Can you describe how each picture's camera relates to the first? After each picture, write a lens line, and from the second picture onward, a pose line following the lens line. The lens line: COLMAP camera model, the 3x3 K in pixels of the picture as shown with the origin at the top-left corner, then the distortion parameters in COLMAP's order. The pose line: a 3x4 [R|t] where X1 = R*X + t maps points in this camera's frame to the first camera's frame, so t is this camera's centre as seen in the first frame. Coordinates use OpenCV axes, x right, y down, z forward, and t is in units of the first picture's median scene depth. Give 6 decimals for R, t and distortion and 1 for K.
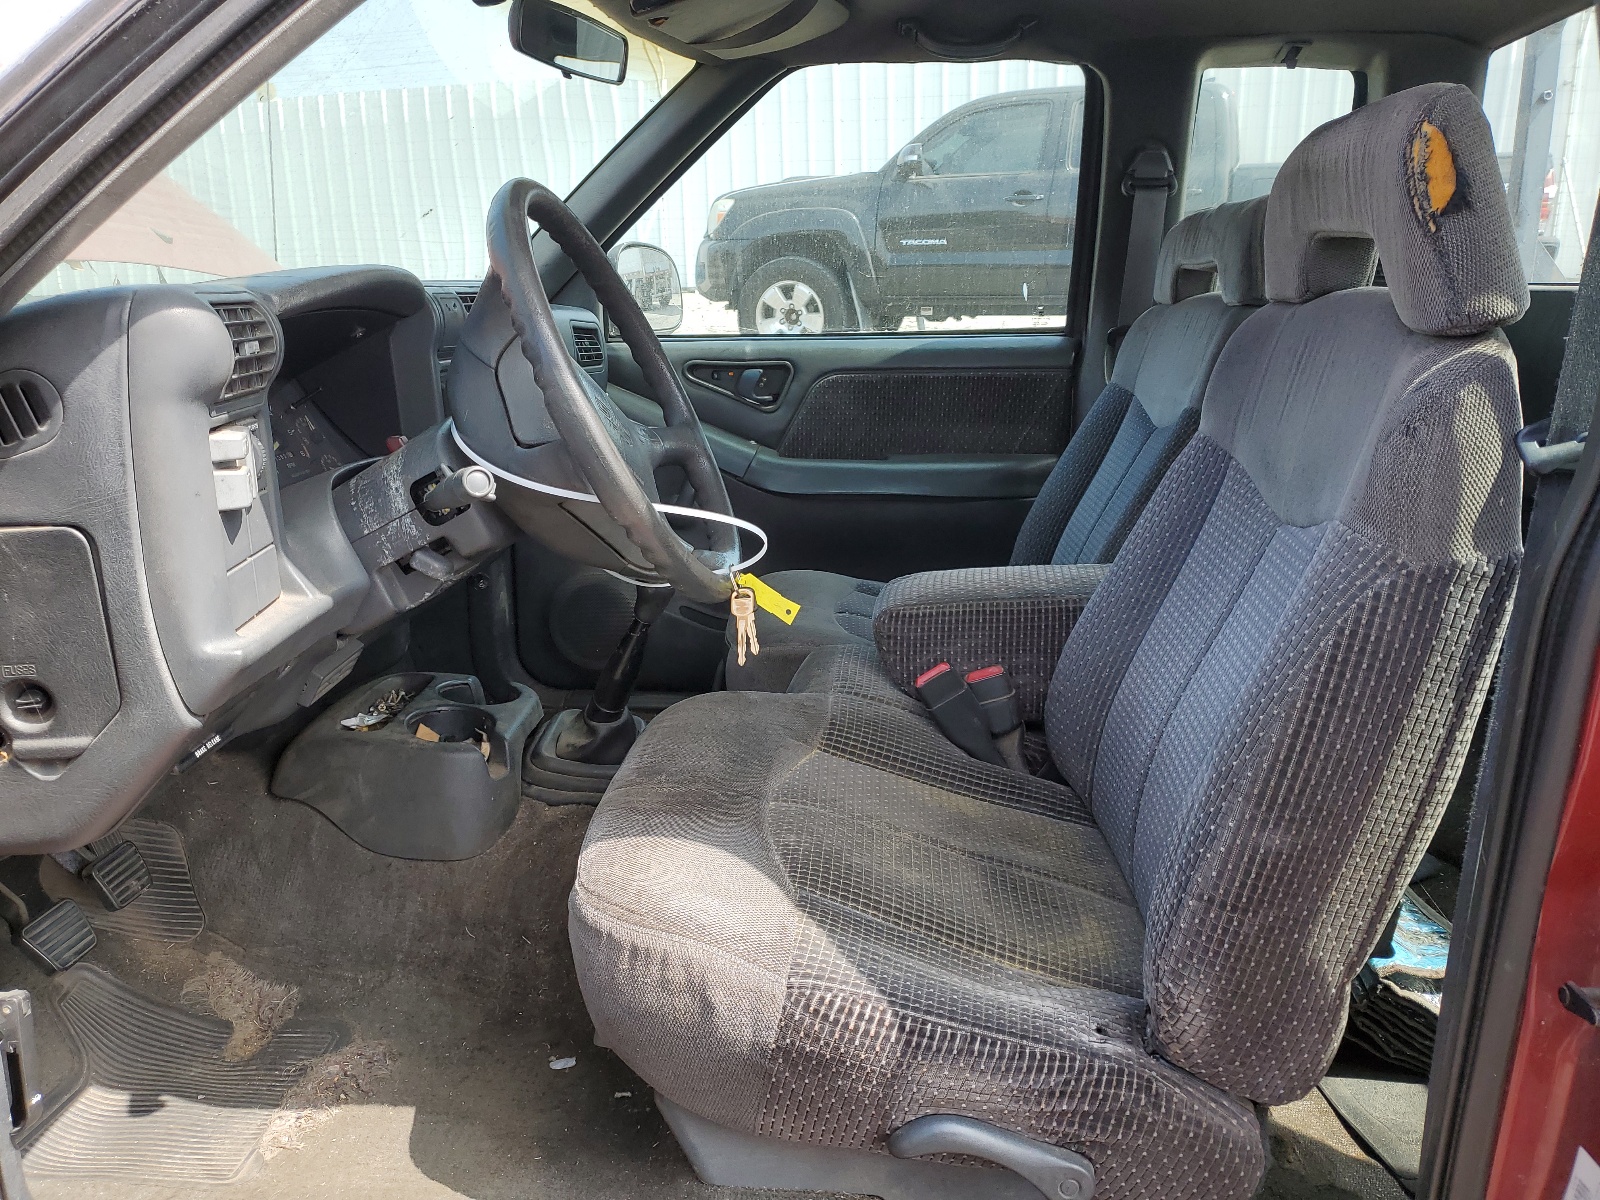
lens RADIAL K [[1223.7, 0, 807.0], [0, 1223.7, 602.4], [0, 0, 1]] dist [0.010067, 0.000868]
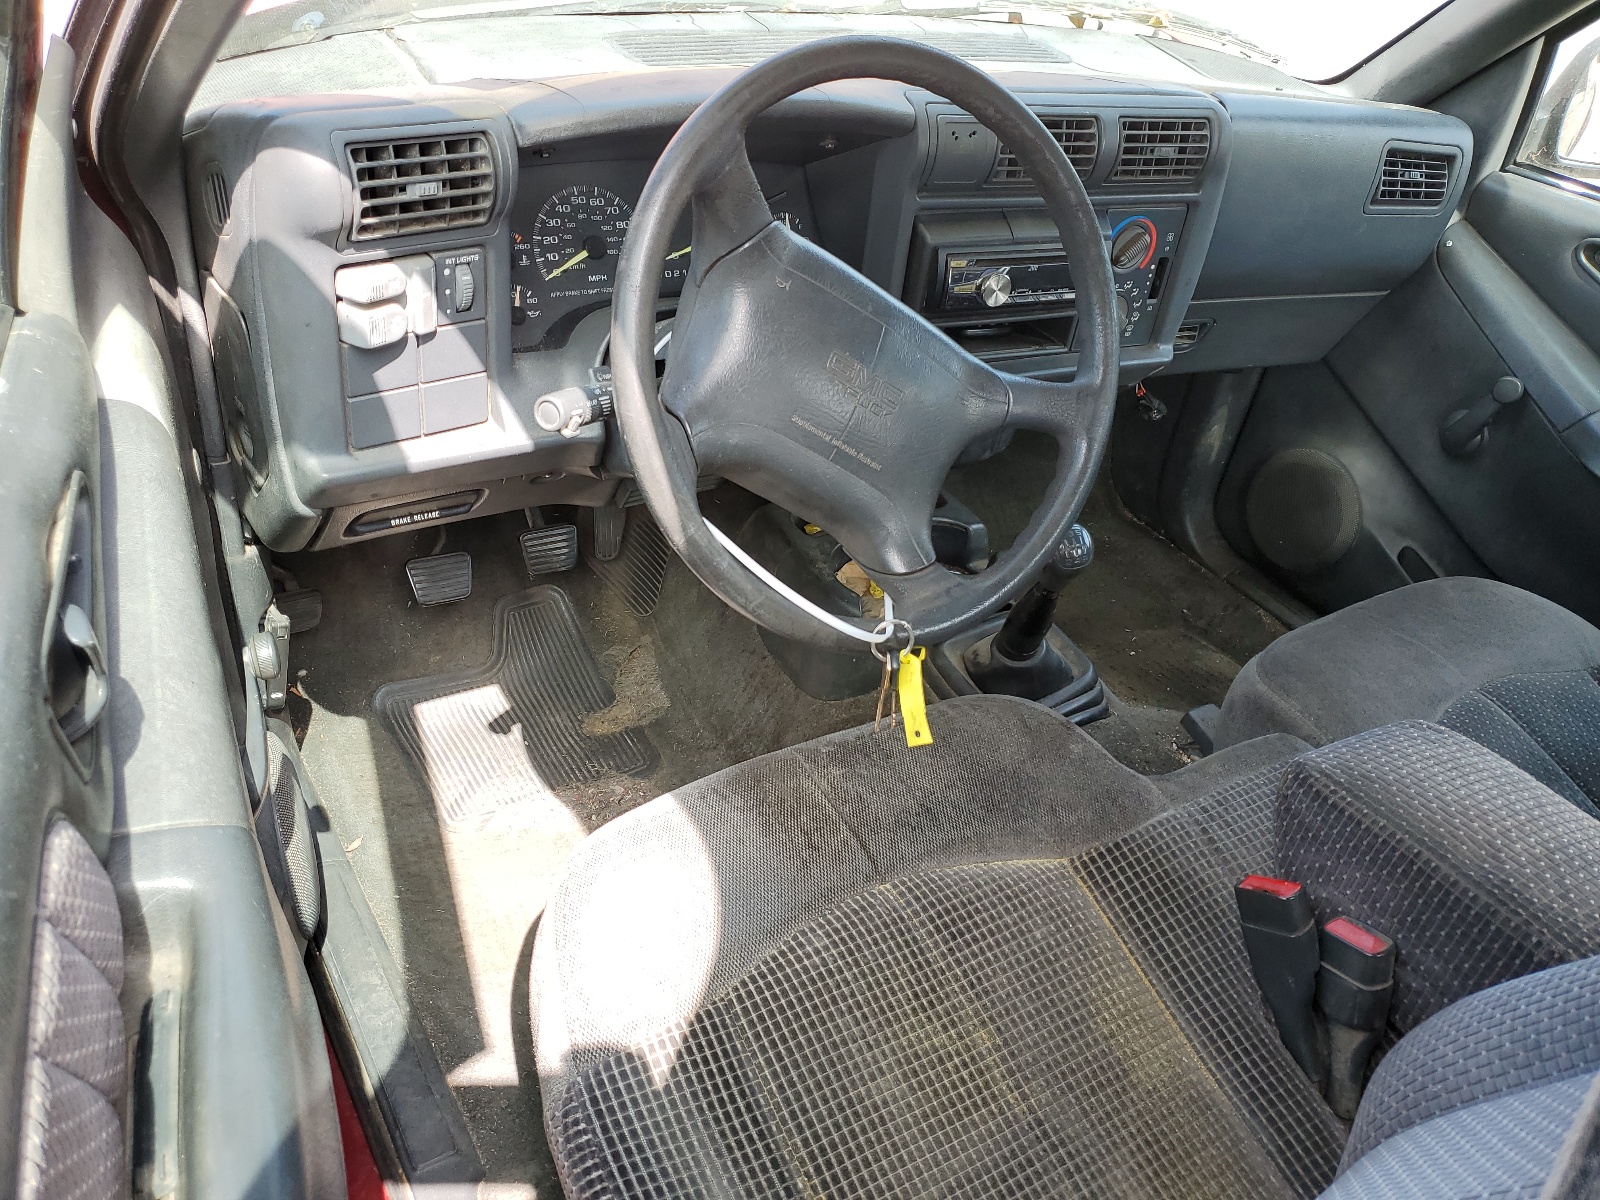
lens RADIAL K [[1223.7, 0, 807.0], [0, 1223.7, 602.4], [0, 0, 1]] dist [0.010067, 0.000868]
pose [[0.558444, 0.533724, -0.635043, 0.297396], [-0.326050, 0.845145, 0.423582, -0.266074], [0.762779, -0.029491, 0.645987, 0.368253]]
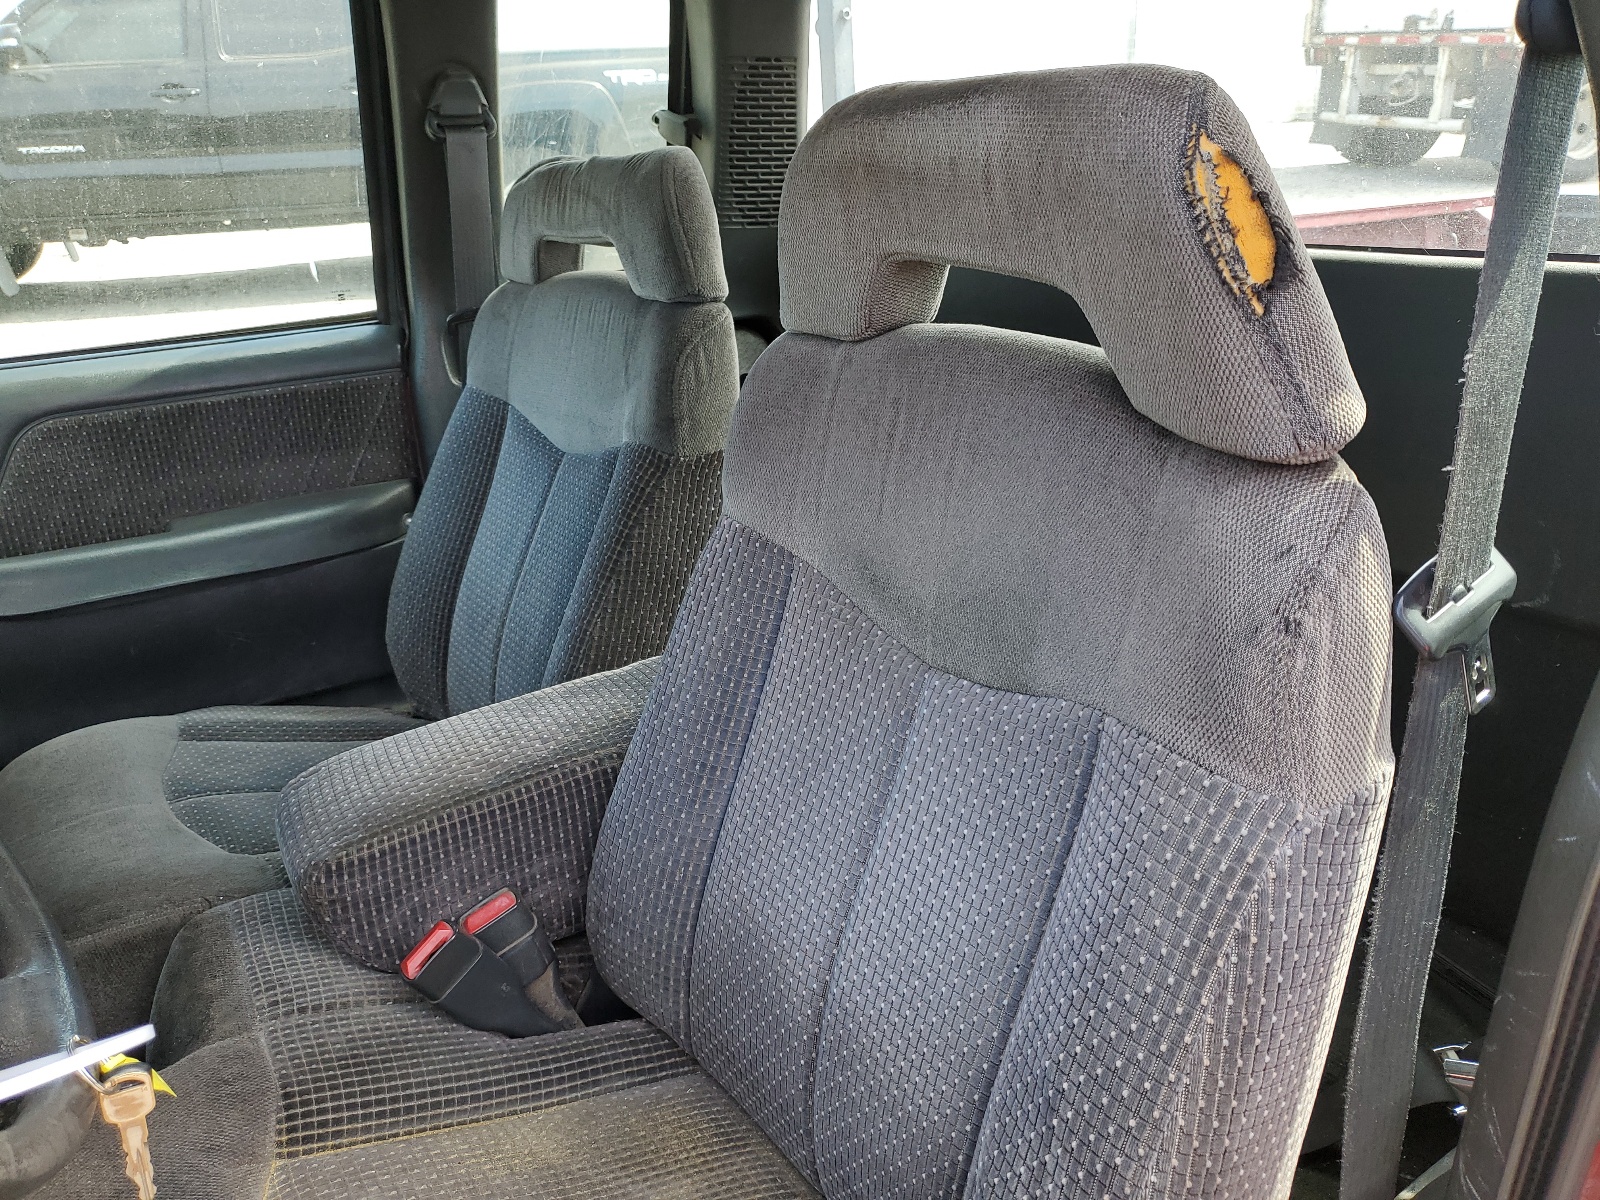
lens RADIAL K [[1223.7, 0, 807.0], [0, 1223.7, 602.4], [0, 0, 1]] dist [0.010067, 0.000868]
pose [[0.810620, -0.226261, 0.540093, -0.041563], [0.181091, 0.973985, 0.136234, -0.165930], [-0.556867, -0.012628, 0.830506, 0.343978]]
